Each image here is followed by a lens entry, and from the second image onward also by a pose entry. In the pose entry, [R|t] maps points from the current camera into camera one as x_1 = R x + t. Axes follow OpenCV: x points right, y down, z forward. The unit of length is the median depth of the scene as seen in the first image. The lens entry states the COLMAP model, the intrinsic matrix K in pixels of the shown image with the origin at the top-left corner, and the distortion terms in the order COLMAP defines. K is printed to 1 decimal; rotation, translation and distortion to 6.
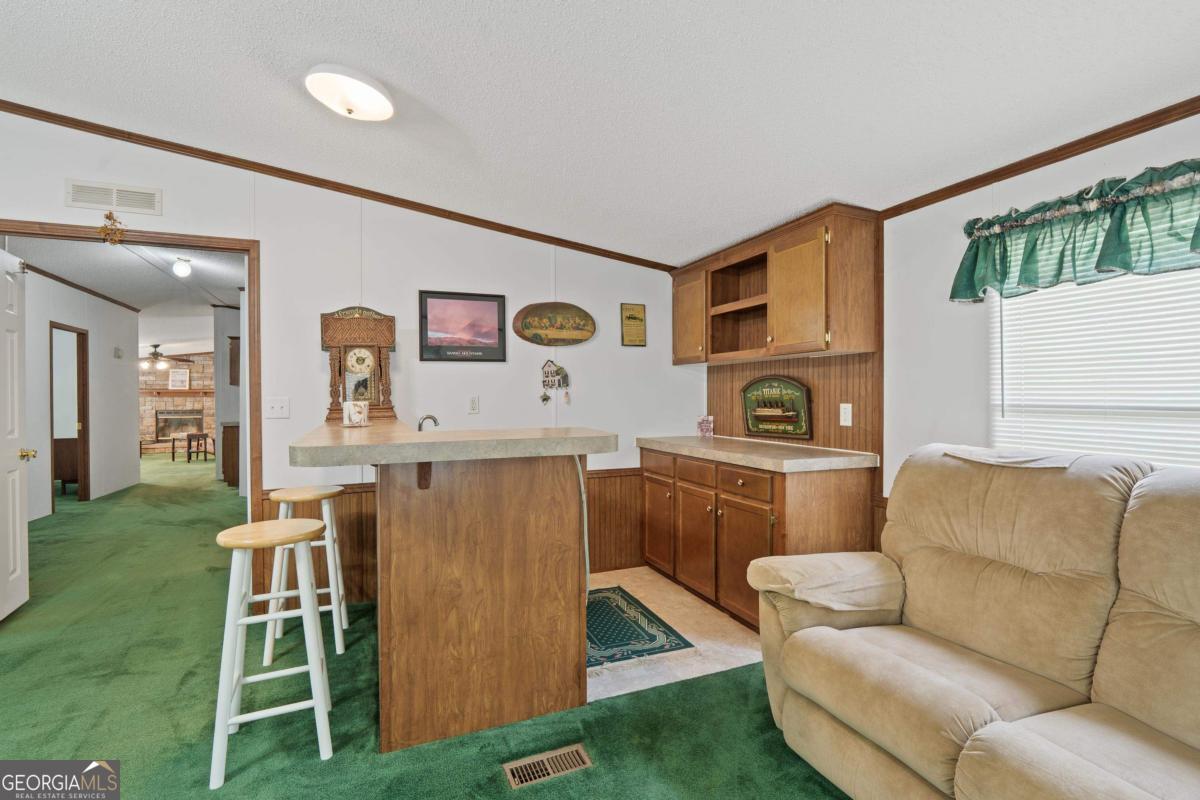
lens RADIAL K [[548.9, 0, 597.8], [0, 548.9, 391.0], [0, 0, 1]] dist [-0.003318, -0.000269]
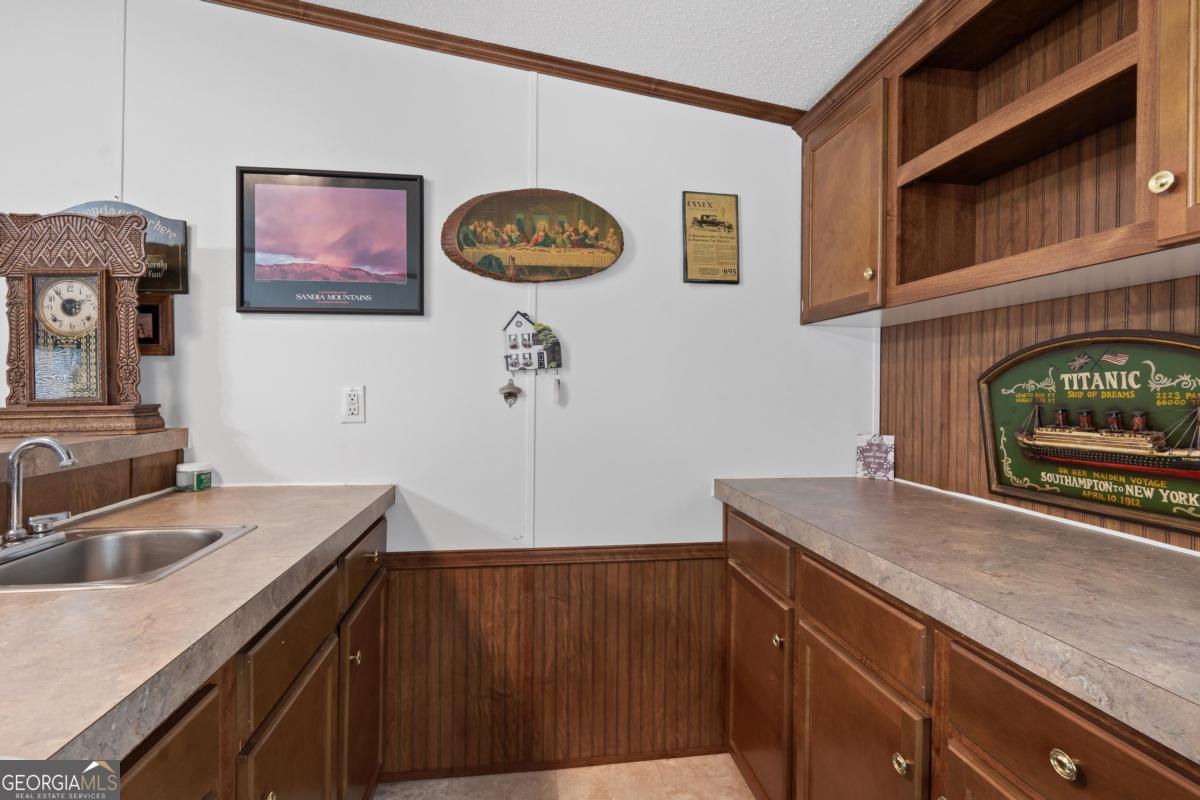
lens RADIAL K [[548.9, 0, 597.8], [0, 548.9, 391.0], [0, 0, 1]] dist [-0.003318, -0.000269]
pose [[0.968333, 0.010639, -0.249436, 0.095755], [-0.007652, 0.999887, 0.012940, 0.004982], [0.249545, -0.010622, 0.968305, 0.558736]]
